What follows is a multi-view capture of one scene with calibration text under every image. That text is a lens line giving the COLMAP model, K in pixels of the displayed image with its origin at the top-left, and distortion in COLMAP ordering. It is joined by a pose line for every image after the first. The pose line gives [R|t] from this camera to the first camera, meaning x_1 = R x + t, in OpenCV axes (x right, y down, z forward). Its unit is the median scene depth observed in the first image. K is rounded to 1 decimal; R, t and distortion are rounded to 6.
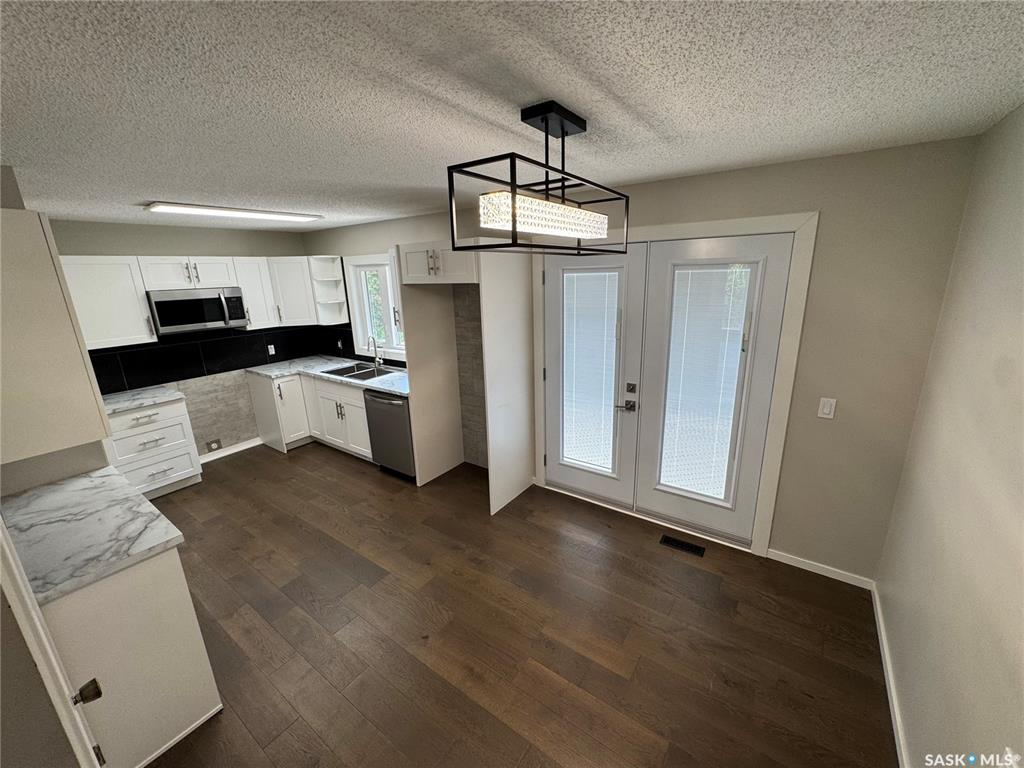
lens RADIAL K [[411.4, 0, 512.0], [0, 411.4, 384.0], [0, 0, 1]] dist [-0.001727, -0.000315]
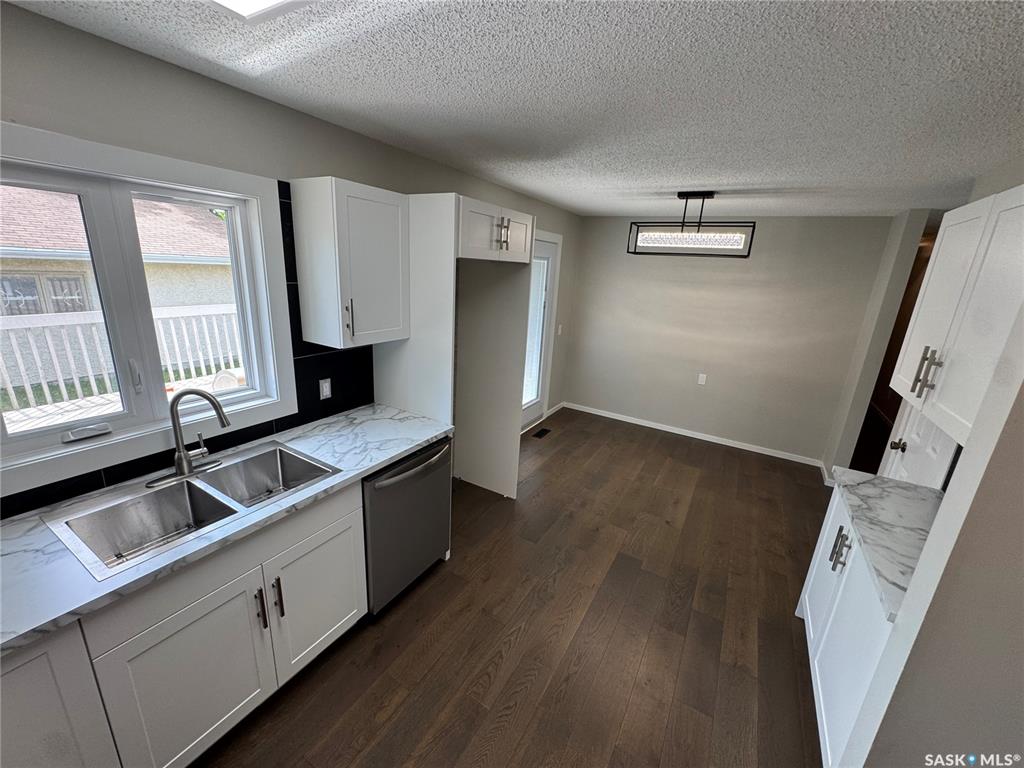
lens RADIAL K [[410.3, 0, 512.0], [0, 410.3, 384.0], [0, 0, 1]] dist [-0.000420, -0.000001]
pose [[-0.091298, -0.252036, 0.963402, -0.704917], [0.210014, 0.940810, 0.266028, -0.156907], [-0.973426, 0.226616, -0.032963, 0.736154]]
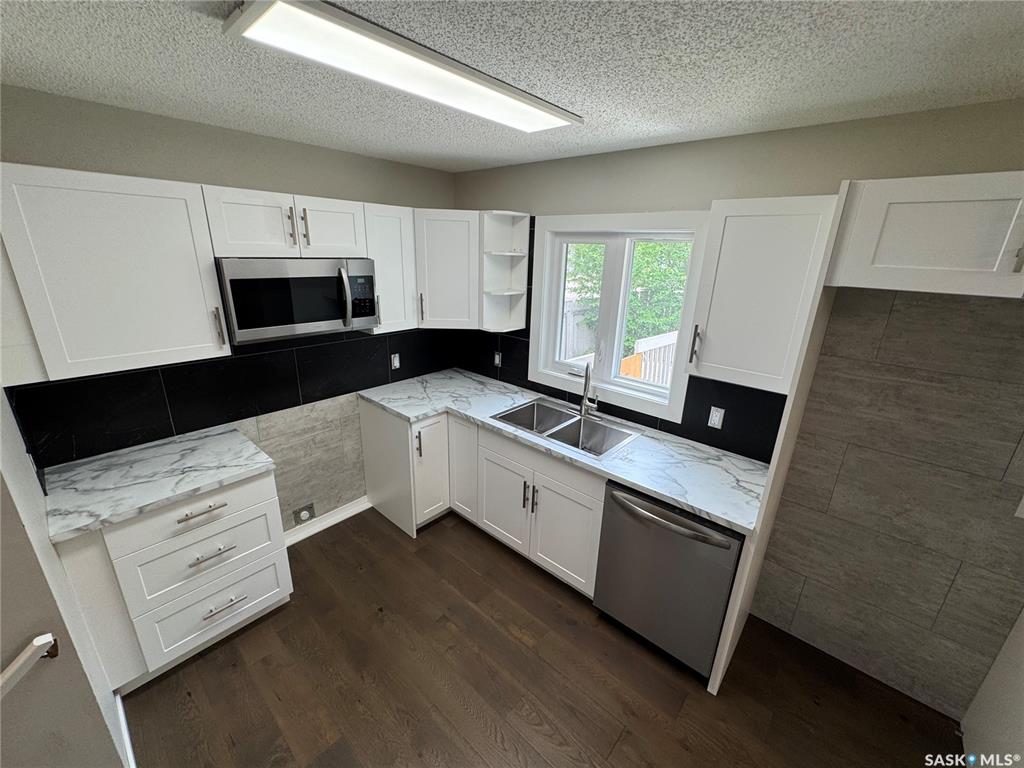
lens RADIAL K [[411.4, 0, 512.0], [0, 411.4, 384.0], [0, 0, 1]] dist [-0.001727, -0.000315]
pose [[0.992269, 0.091008, -0.084380, -0.394678], [-0.086861, 0.994884, 0.051592, -0.107862], [0.088644, -0.043864, 0.995097, 0.436814]]
